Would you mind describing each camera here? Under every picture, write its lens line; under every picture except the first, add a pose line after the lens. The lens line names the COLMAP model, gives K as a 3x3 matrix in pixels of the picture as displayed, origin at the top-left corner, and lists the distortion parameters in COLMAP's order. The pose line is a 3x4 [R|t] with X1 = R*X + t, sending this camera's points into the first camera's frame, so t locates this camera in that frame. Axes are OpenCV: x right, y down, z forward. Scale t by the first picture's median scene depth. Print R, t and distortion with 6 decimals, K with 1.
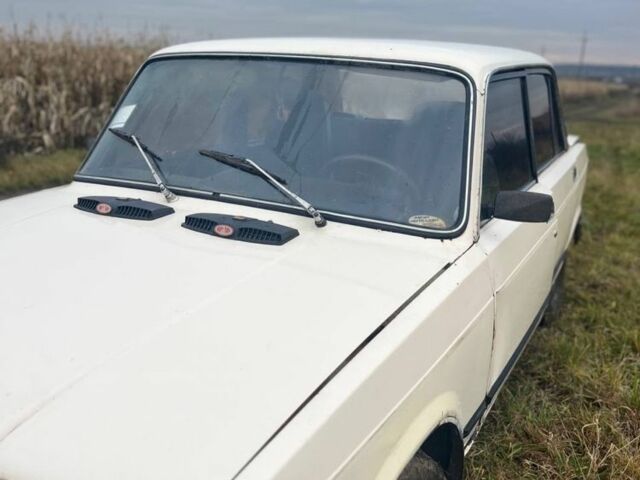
lens RADIAL K [[671.9, 0, 320.0], [0, 671.9, 240.0], [0, 0, 1]] dist [0.022650, 0.007675]
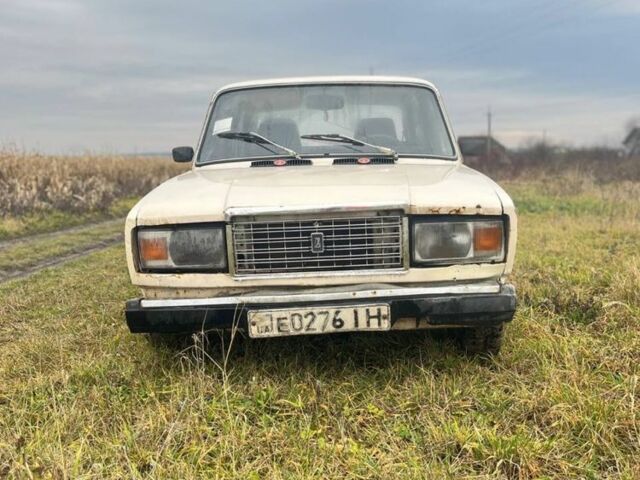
lens RADIAL K [[671.9, 0, 320.0], [0, 671.9, 240.0], [0, 0, 1]] dist [0.022650, 0.007675]
pose [[0.895798, -0.112599, 0.429963, -0.950308], [0.167176, 0.981699, -0.091211, 0.310783], [-0.411824, 0.153586, 0.898227, -0.550155]]
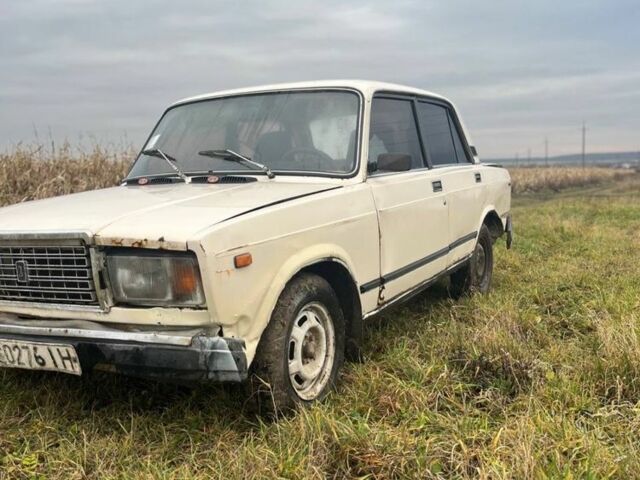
lens RADIAL K [[671.9, 0, 320.0], [0, 671.9, 240.0], [0, 0, 1]] dist [0.022650, 0.007675]
pose [[0.997172, -0.069434, -0.028752, 0.143941], [0.064081, 0.985460, -0.157362, 0.364690], [0.039260, 0.155074, 0.987122, -0.568726]]
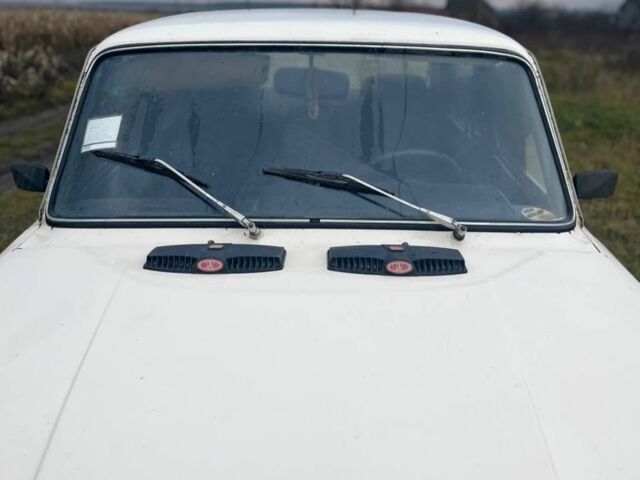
lens RADIAL K [[671.9, 0, 320.0], [0, 671.9, 240.0], [0, 0, 1]] dist [0.022650, 0.007675]
pose [[0.884082, -0.179757, 0.431378, -0.510888], [0.143762, 0.982913, 0.114952, -0.138421], [-0.444671, -0.039611, 0.894818, 0.238699]]
